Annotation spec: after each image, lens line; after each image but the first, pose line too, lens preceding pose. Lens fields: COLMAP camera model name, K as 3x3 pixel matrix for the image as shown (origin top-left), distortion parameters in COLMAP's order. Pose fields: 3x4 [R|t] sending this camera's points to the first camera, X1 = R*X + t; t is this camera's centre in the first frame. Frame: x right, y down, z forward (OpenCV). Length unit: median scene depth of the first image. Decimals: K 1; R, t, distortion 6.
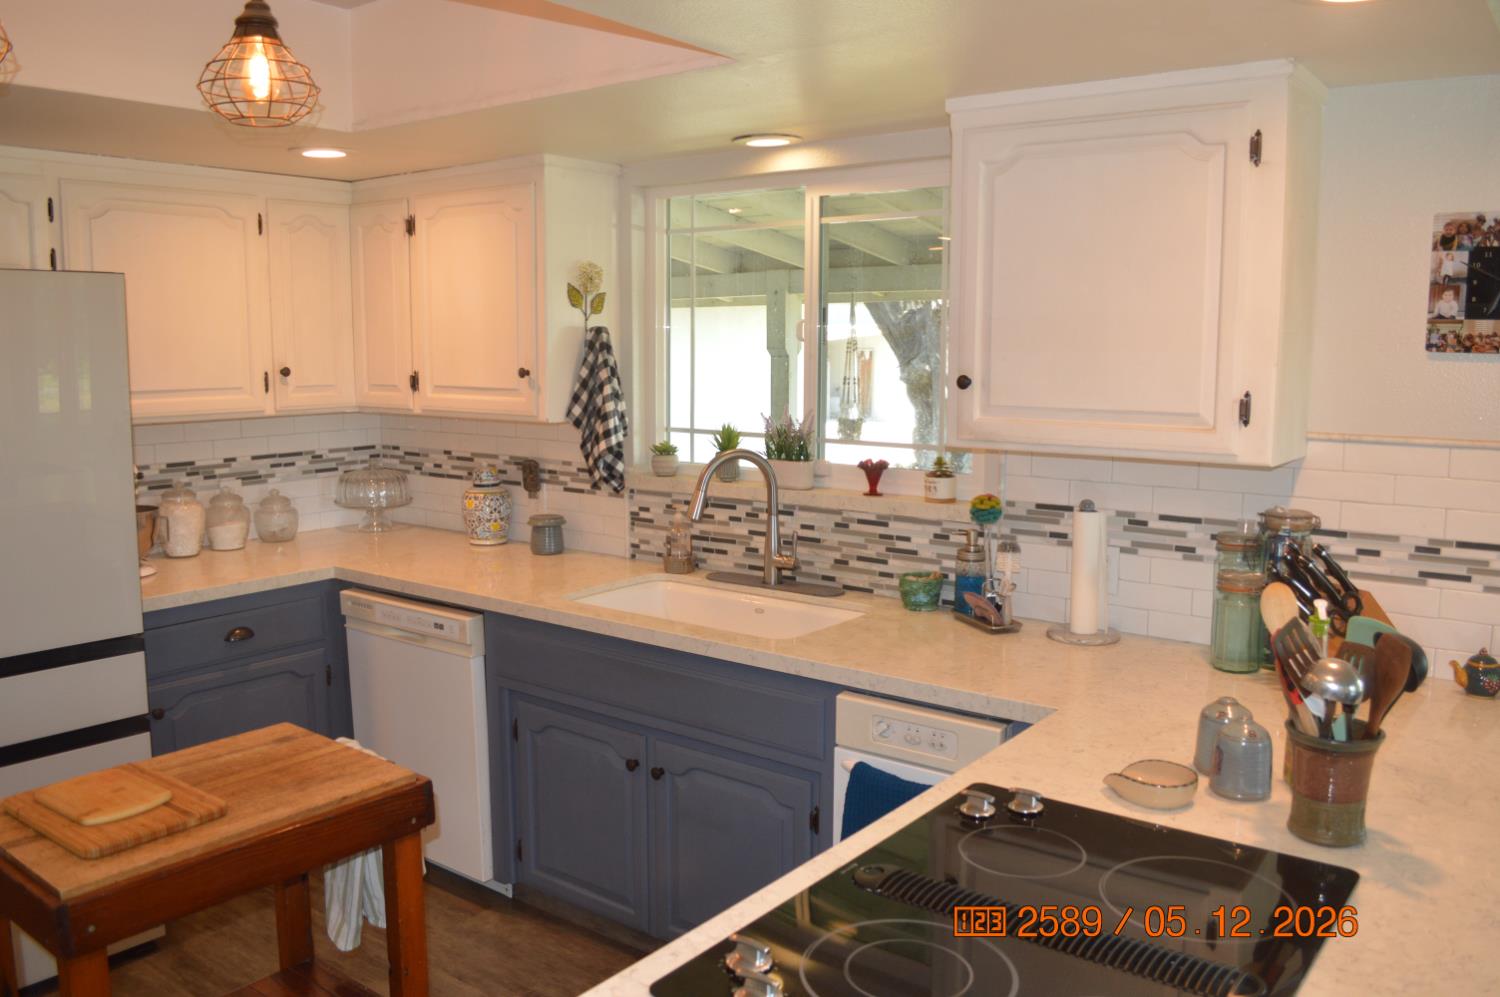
lens RADIAL K [[1187.6, 0, 754.8], [0, 1187.6, 508.0], [0, 0, 1]] dist [-0.087664, 0.013843]
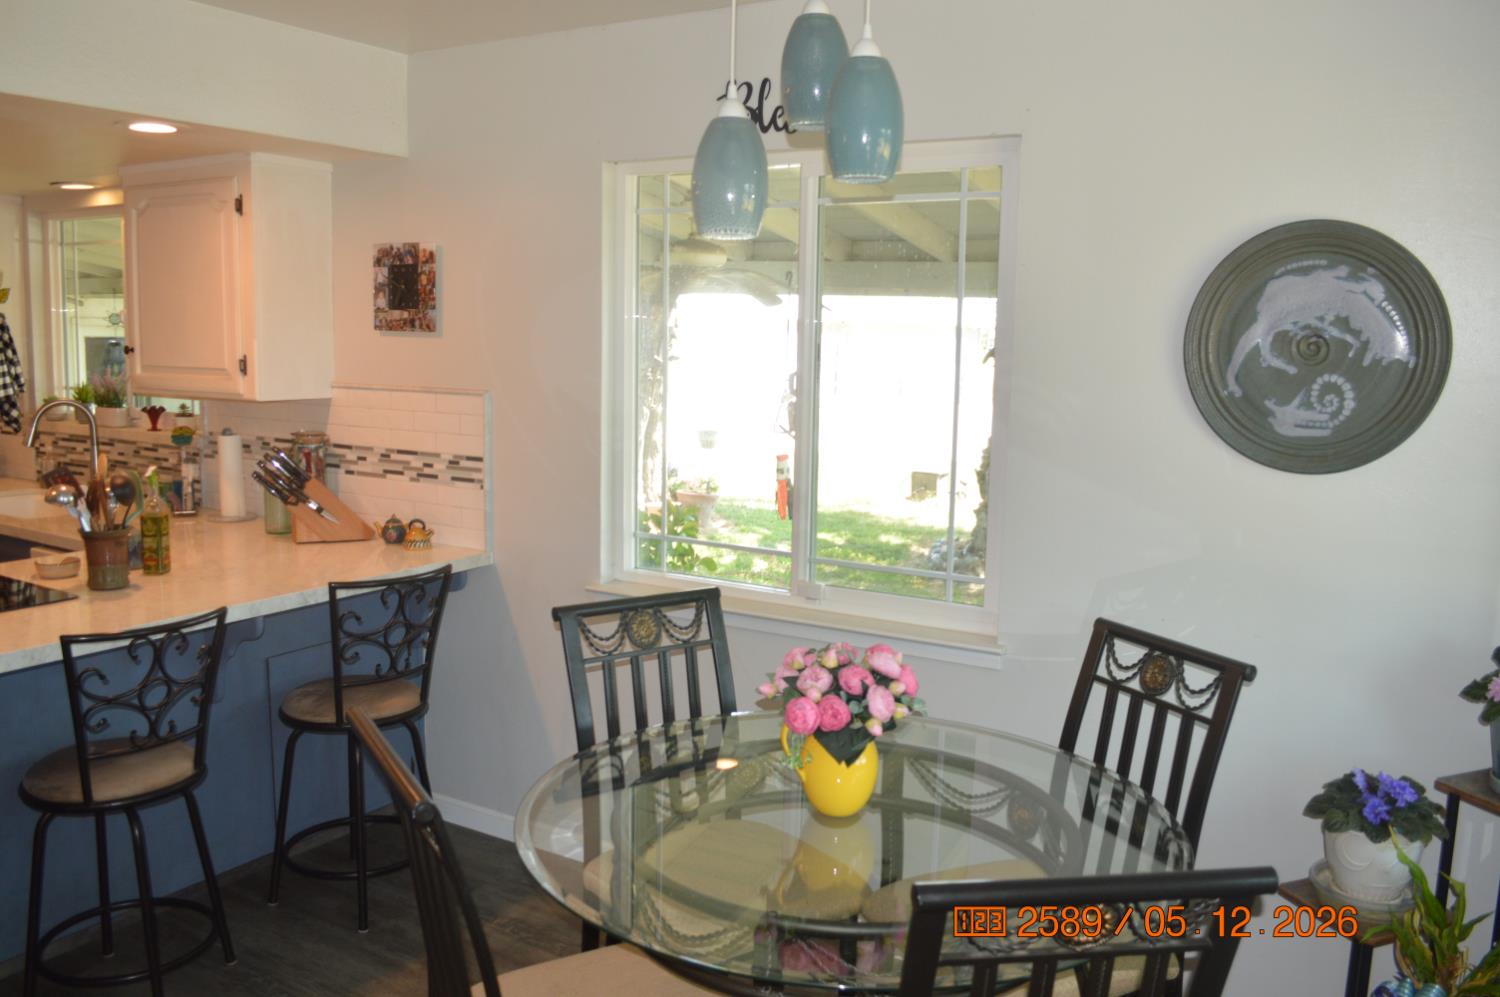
lens RADIAL K [[1187.6, 0, 743.6], [0, 1187.6, 500.9], [0, 0, 1]] dist [-0.087664, 0.013843]
pose [[0.993742, 0.005612, 0.111560, 0.668872], [-0.005798, 0.999982, 0.001344, 0.069982], [-0.111550, -0.001982, 0.993757, -0.495193]]
